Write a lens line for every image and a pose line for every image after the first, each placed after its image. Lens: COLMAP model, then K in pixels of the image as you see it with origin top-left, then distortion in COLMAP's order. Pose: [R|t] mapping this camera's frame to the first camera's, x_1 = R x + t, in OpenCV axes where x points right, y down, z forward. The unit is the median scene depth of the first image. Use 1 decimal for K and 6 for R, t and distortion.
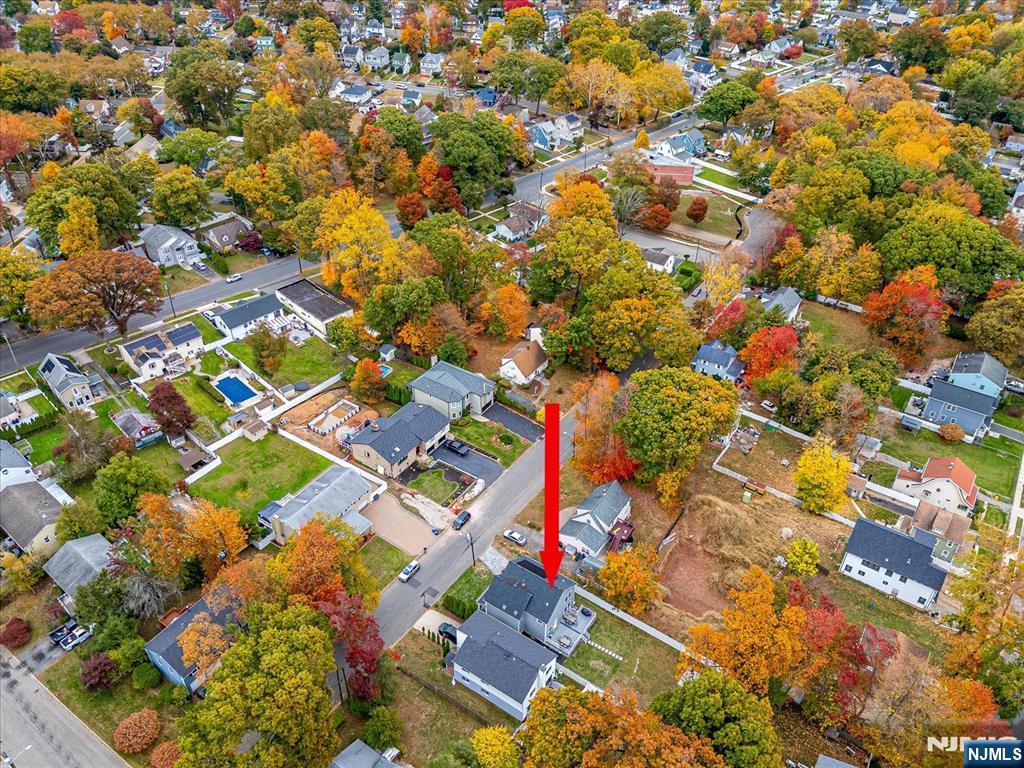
lens RADIAL K [[764.7, 0, 512.0], [0, 764.7, 384.0], [0, 0, 1]] dist [0.072096, -0.067013]
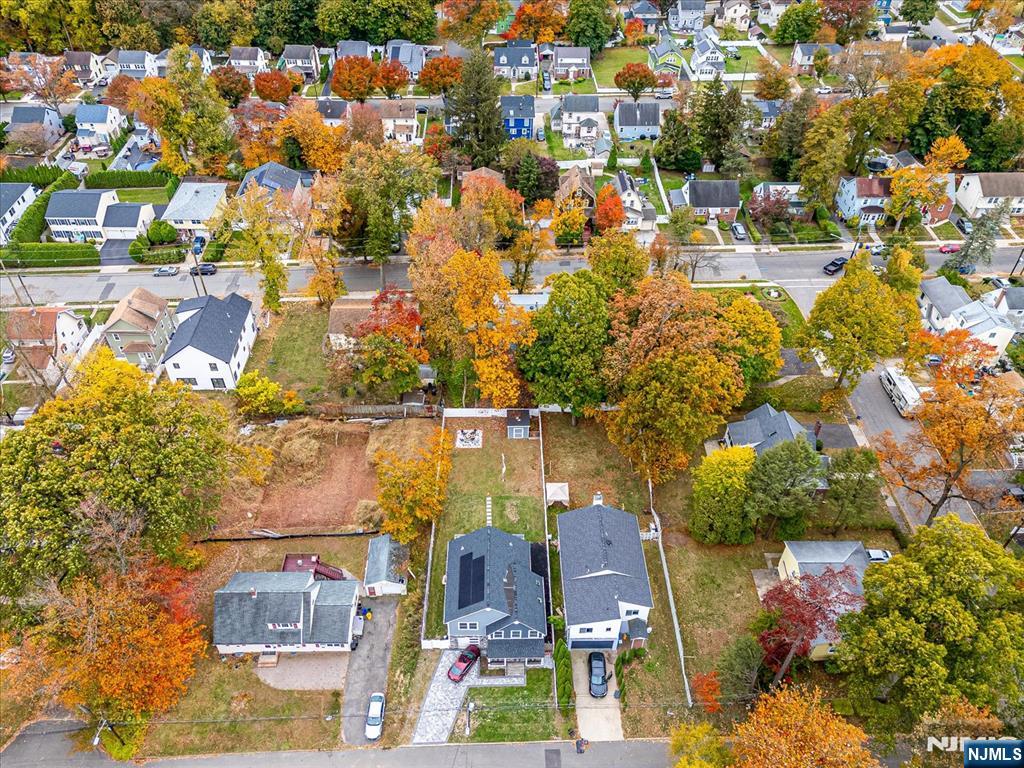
lens RADIAL K [[764.7, 0, 512.0], [0, 764.7, 384.0], [0, 0, 1]] dist [0.072096, -0.067013]
pose [[-0.573411, -0.569642, 0.588819, -0.248300], [0.479269, 0.349666, 0.805006, -0.294131], [-0.664455, 0.743802, 0.072510, 0.702188]]
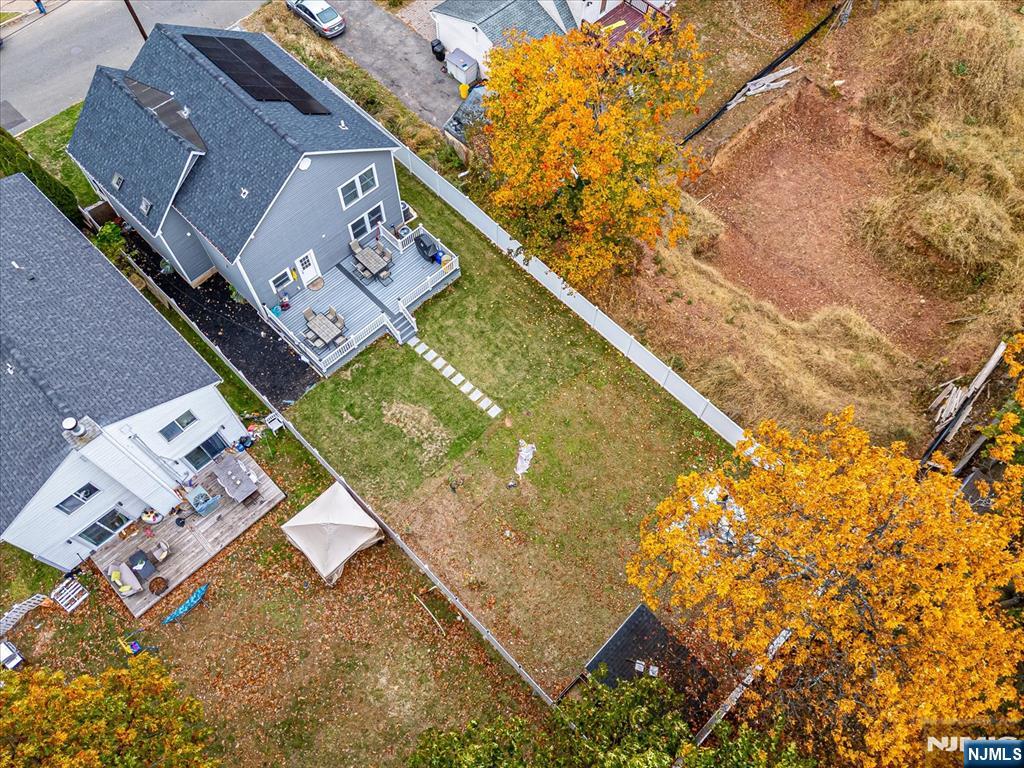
lens RADIAL K [[764.7, 0, 512.0], [0, 764.7, 384.0], [0, 0, 1]] dist [0.072096, -0.067013]
pose [[0.982314, 0.171358, -0.075472, 0.142424], [-0.120557, 0.887223, 0.445310, 0.180903], [0.143268, -0.428335, 0.892190, 0.627643]]
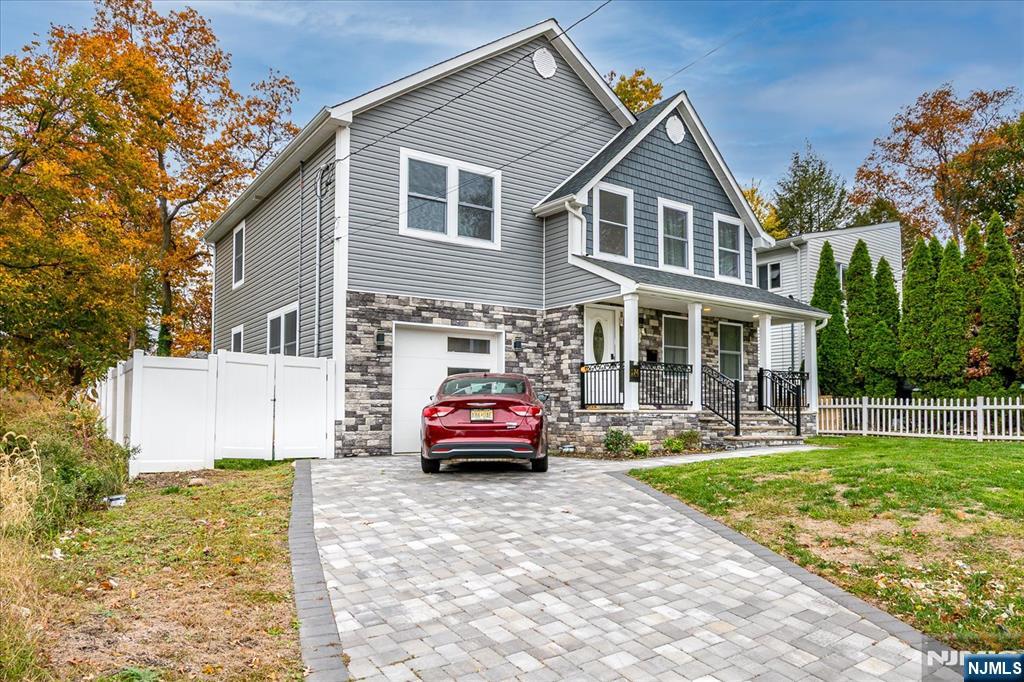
lens RADIAL K [[692.2, 0, 508.8], [0, 692.2, 380.4], [0, 0, 1]] dist [-0.002458, 0.001245]
pose [[-0.933367, 0.005430, 0.358883, -0.032151], [0.207505, 0.824014, 0.527202, 0.191538], [-0.292862, 0.566543, -0.770234, 0.981727]]
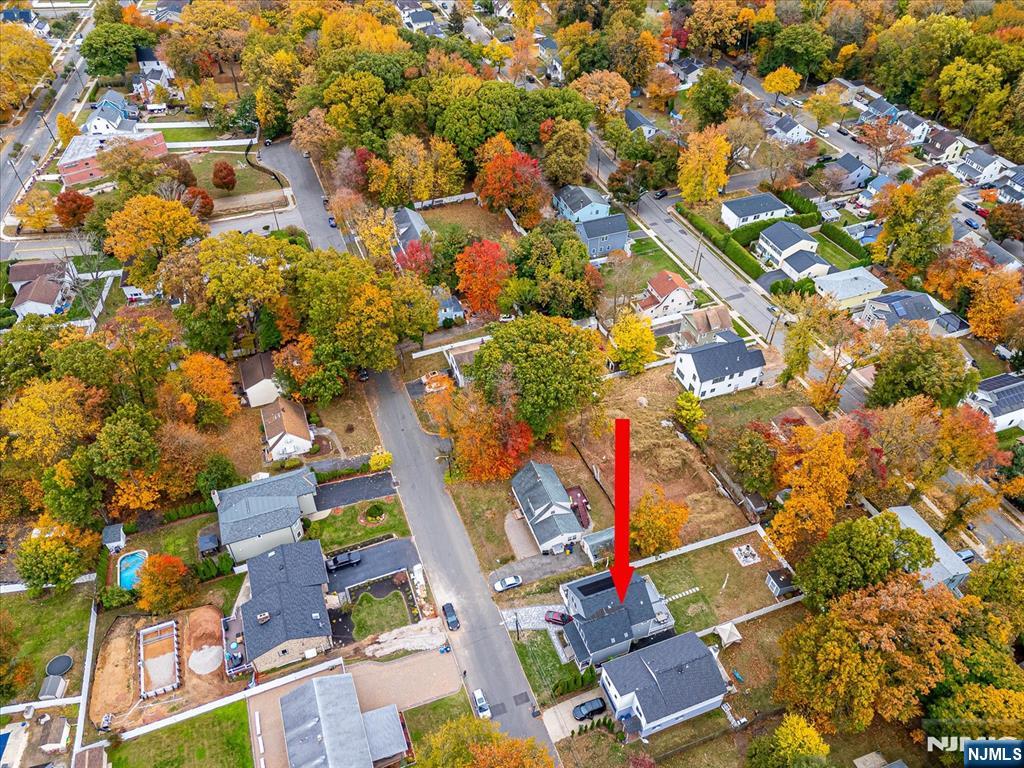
lens RADIAL K [[764.7, 0, 512.0], [0, 764.7, 384.0], [0, 0, 1]] dist [0.072096, -0.067013]
pose [[0.580339, -0.563501, 0.587940, -0.376808], [0.492739, 0.817774, 0.297412, -0.242471], [-0.648394, 0.117101, 0.752245, 0.307929]]
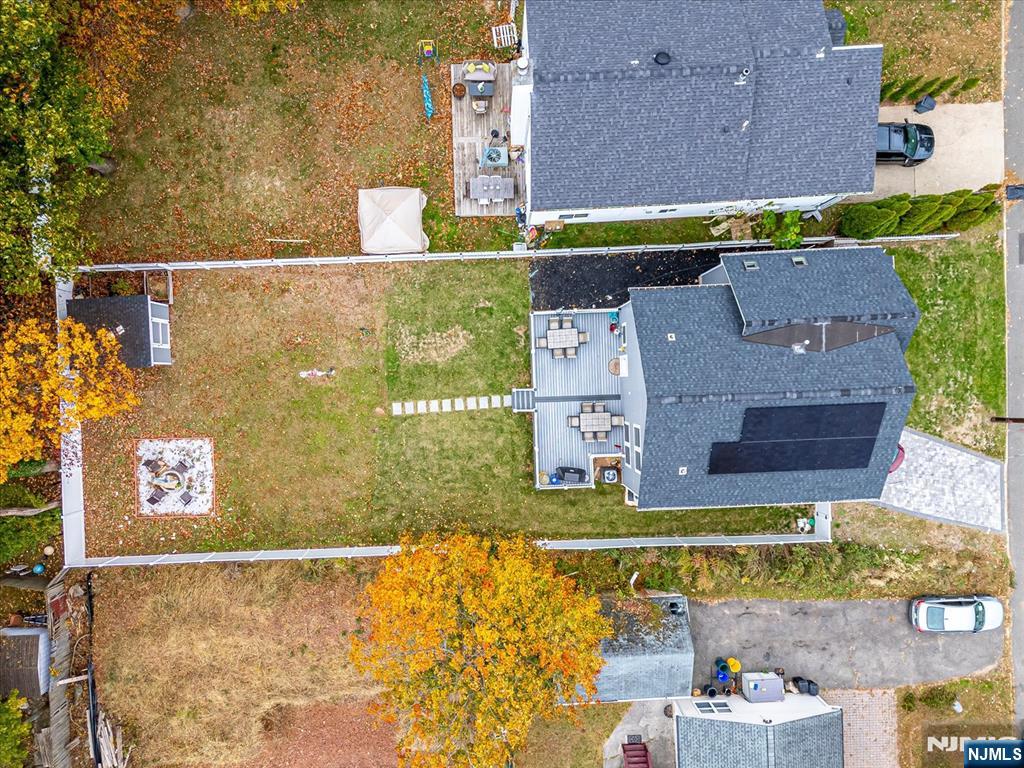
lens RADIAL K [[764.7, 0, 512.0], [0, 764.7, 384.0], [0, 0, 1]] dist [0.072096, -0.067013]
pose [[-0.802921, 0.595534, -0.025624, 0.088885], [-0.382726, -0.482097, 0.788101, 0.080059], [0.456988, 0.642590, 0.615013, 0.695715]]
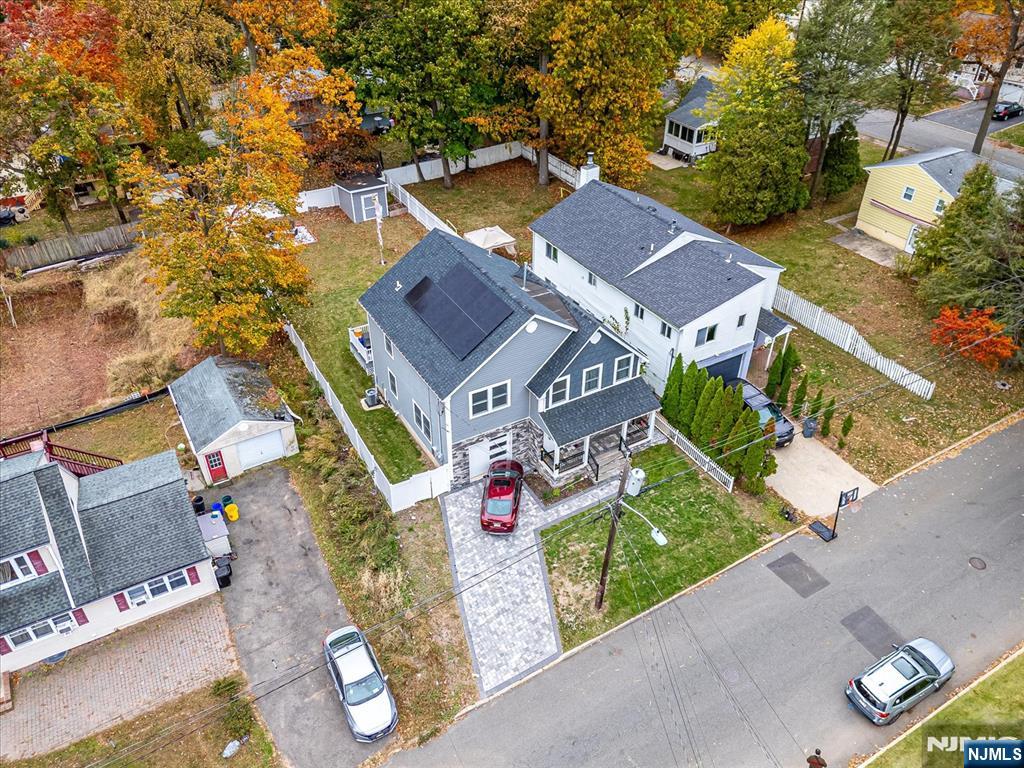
lens RADIAL K [[764.7, 0, 512.0], [0, 764.7, 384.0], [0, 0, 1]] dist [0.072096, -0.067013]
pose [[-0.897481, -0.266985, 0.351067, -0.084842], [0.258575, 0.326328, 0.909202, -0.006398], [-0.357306, 0.906769, -0.223838, 0.949104]]
